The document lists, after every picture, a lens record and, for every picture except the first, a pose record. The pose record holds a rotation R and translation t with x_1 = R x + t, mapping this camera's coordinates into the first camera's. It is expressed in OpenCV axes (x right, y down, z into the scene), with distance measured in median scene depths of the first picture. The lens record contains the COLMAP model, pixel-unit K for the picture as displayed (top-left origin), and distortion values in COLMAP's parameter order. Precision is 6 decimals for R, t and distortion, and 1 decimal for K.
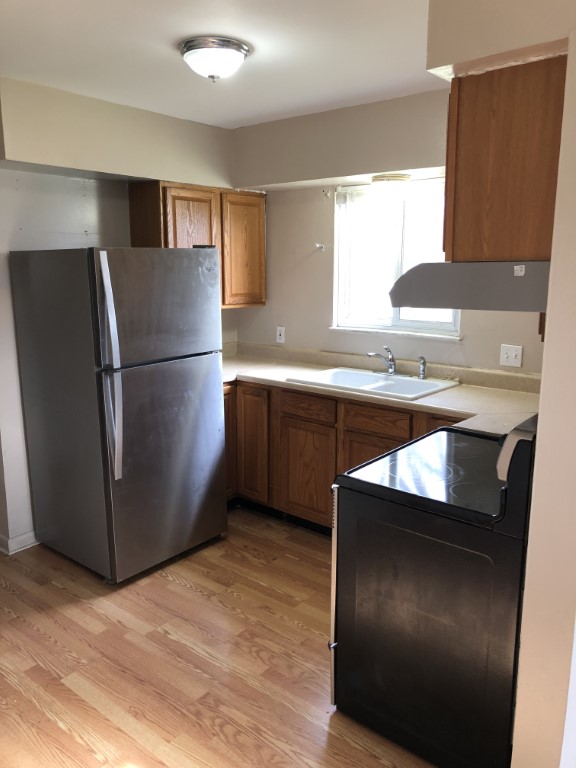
lens RADIAL K [[613.9, 0, 288.6], [0, 613.9, 385.5], [0, 0, 1]] dist [0.004743, -0.022817]
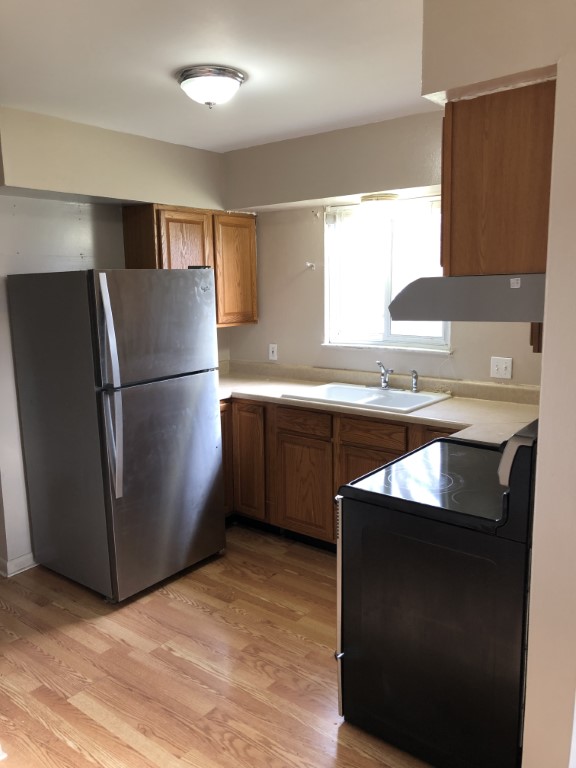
lens RADIAL K [[613.9, 0, 284.2], [0, 613.9, 383.8], [0, 0, 1]] dist [0.004743, -0.022817]
pose [[0.999618, -0.020665, 0.018346, -0.018755], [0.021280, 0.999195, -0.034010, 0.005505], [-0.017629, 0.034388, 0.999253, -0.015683]]
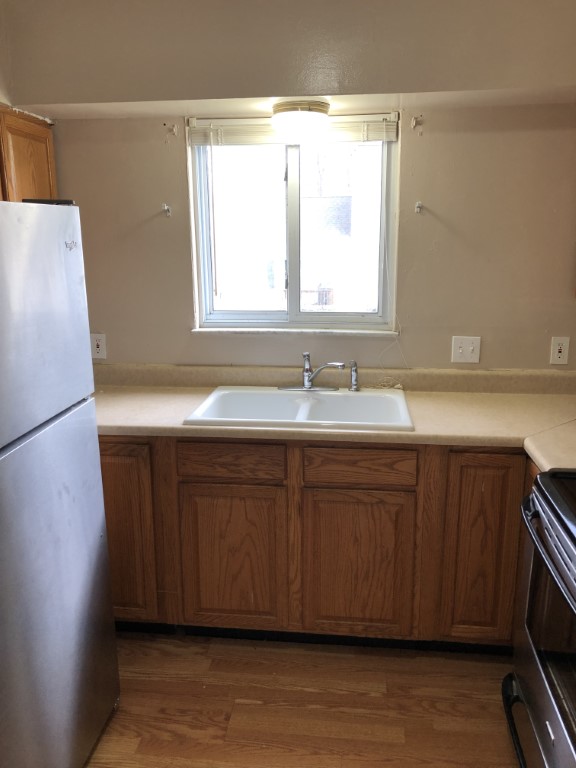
lens RADIAL K [[613.9, 0, 293.4], [0, 613.9, 377.4], [0, 0, 1]] dist [0.004743, -0.022817]
pose [[0.827407, -0.129115, 0.546560, -0.262795], [0.115175, 0.991539, 0.059875, -0.085344], [-0.549666, 0.013409, 0.835277, 0.450855]]
